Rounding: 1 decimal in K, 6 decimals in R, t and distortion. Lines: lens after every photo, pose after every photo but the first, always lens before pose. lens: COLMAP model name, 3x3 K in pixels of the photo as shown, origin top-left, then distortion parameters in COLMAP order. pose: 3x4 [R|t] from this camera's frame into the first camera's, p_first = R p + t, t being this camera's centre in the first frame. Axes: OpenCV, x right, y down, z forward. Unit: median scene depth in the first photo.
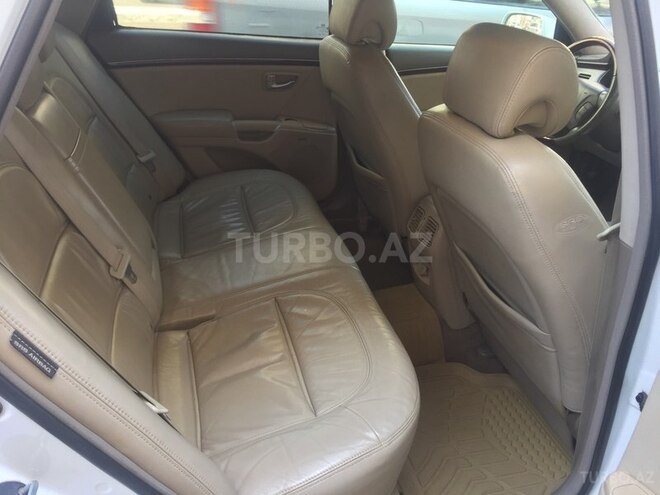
lens RADIAL K [[552.5, 0, 330.5], [0, 552.5, 248.3], [0, 0, 1]] dist [0.047515, -0.055176]
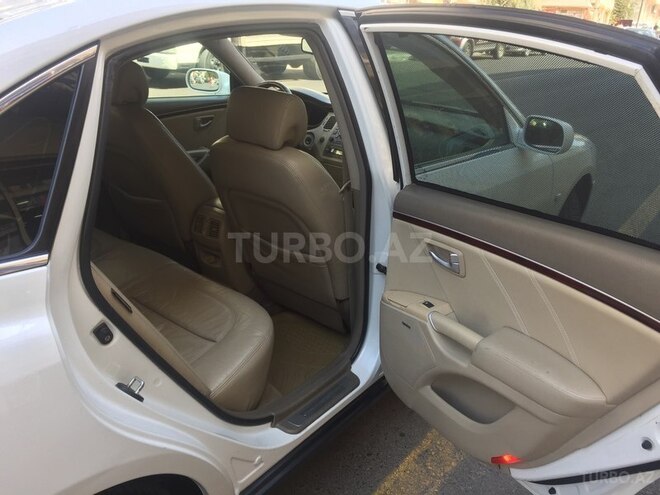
lens RADIAL K [[552.5, 0, 329.3], [0, 552.5, 248.6], [0, 0, 1]] dist [0.047515, -0.055176]
pose [[0.771041, -0.208933, 0.601534, -0.711244], [0.263917, 0.964540, -0.003269, 0.159018], [-0.579521, 0.161275, 0.798841, -0.464753]]
